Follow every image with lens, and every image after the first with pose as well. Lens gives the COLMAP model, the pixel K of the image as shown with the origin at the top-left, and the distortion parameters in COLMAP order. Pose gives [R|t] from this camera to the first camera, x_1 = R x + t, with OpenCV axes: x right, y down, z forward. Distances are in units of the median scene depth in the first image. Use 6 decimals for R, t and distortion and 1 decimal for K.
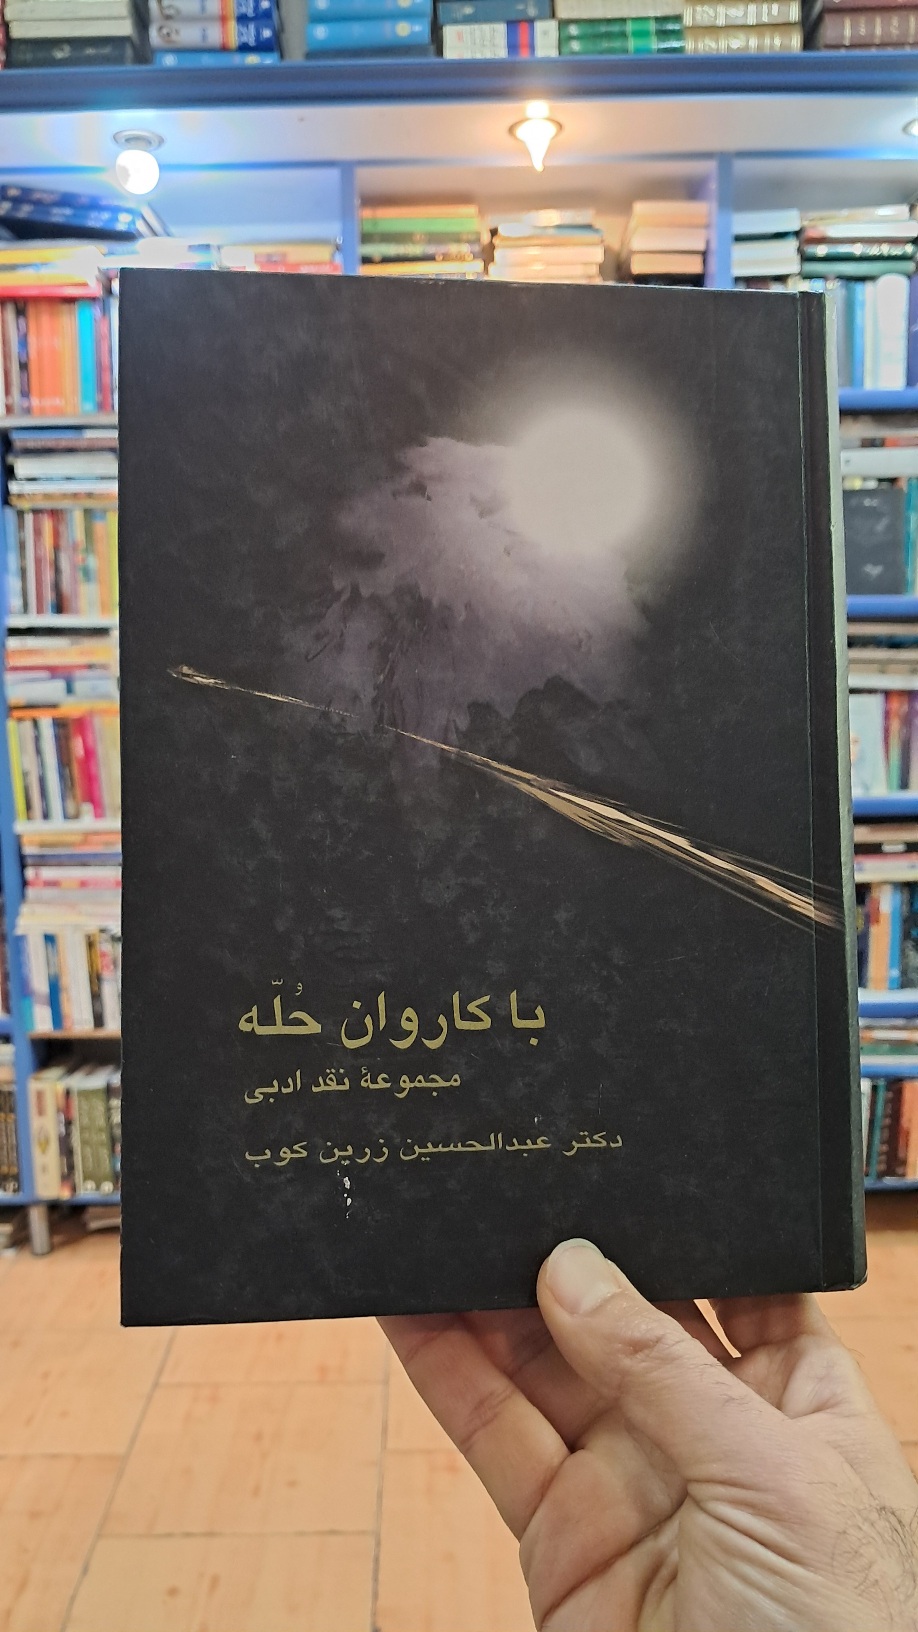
lens RADIAL K [[1244.8, 0, 445.8], [0, 1244.8, 810.0], [0, 0, 1]] dist [0.006714, -0.045510]
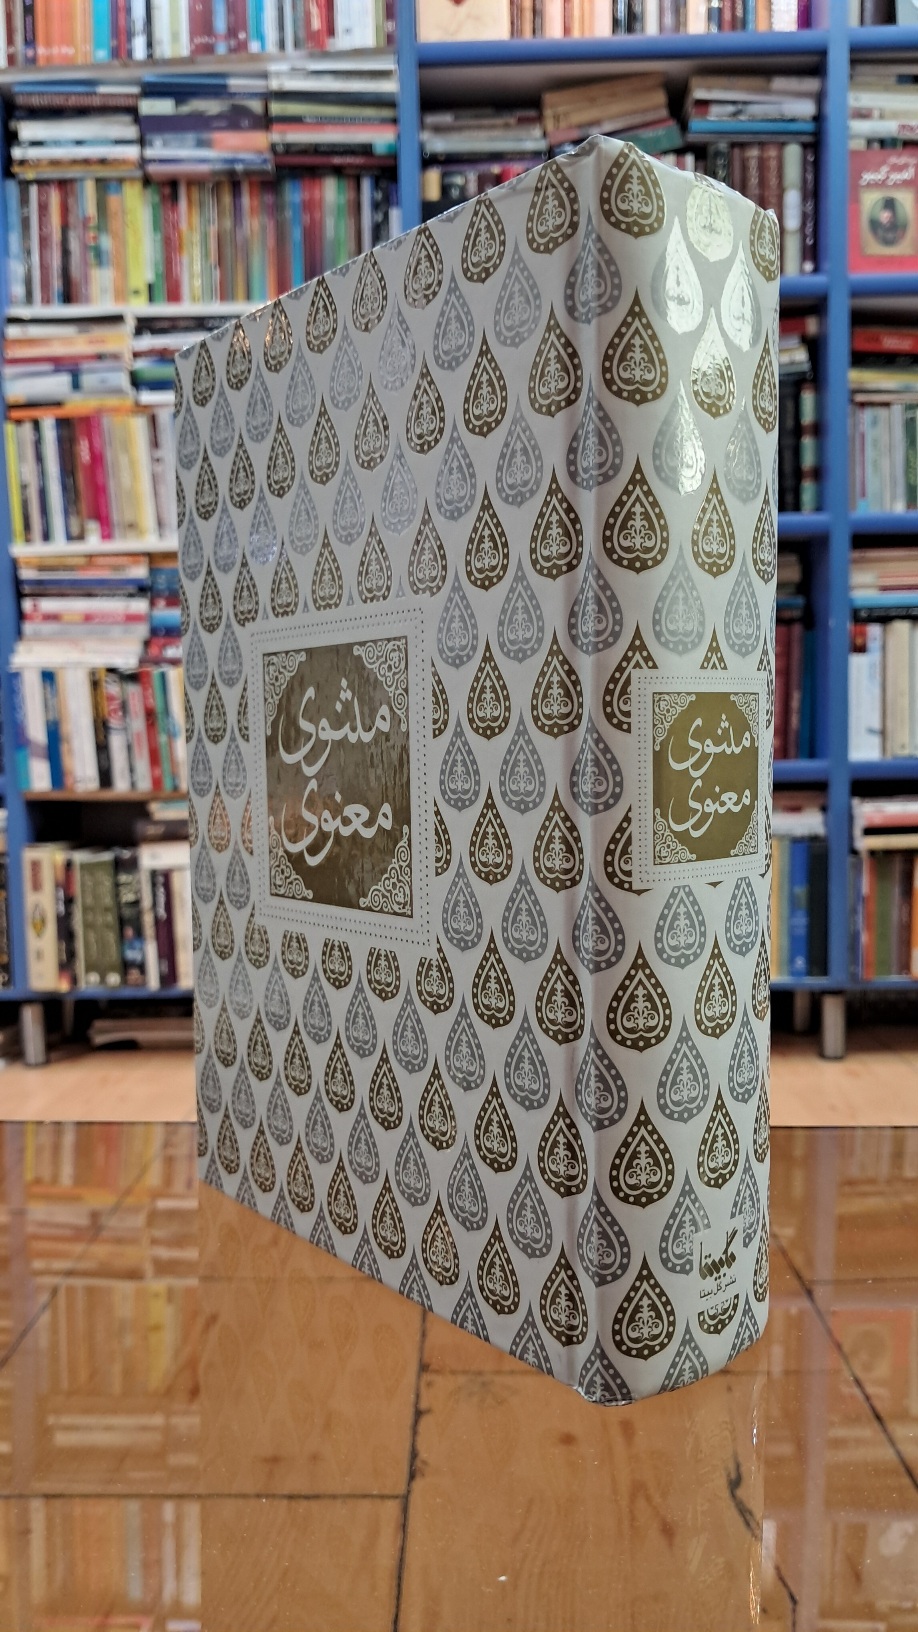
lens RADIAL K [[1246.6, 0, 453.5], [0, 1246.6, 812.9], [0, 0, 1]] dist [0.013033, -0.057088]
pose [[0.999367, 0.000943, -0.035559, -0.009519], [-0.002525, 0.999008, -0.044463, 0.233312], [0.035482, 0.044524, 0.998378, 0.156588]]
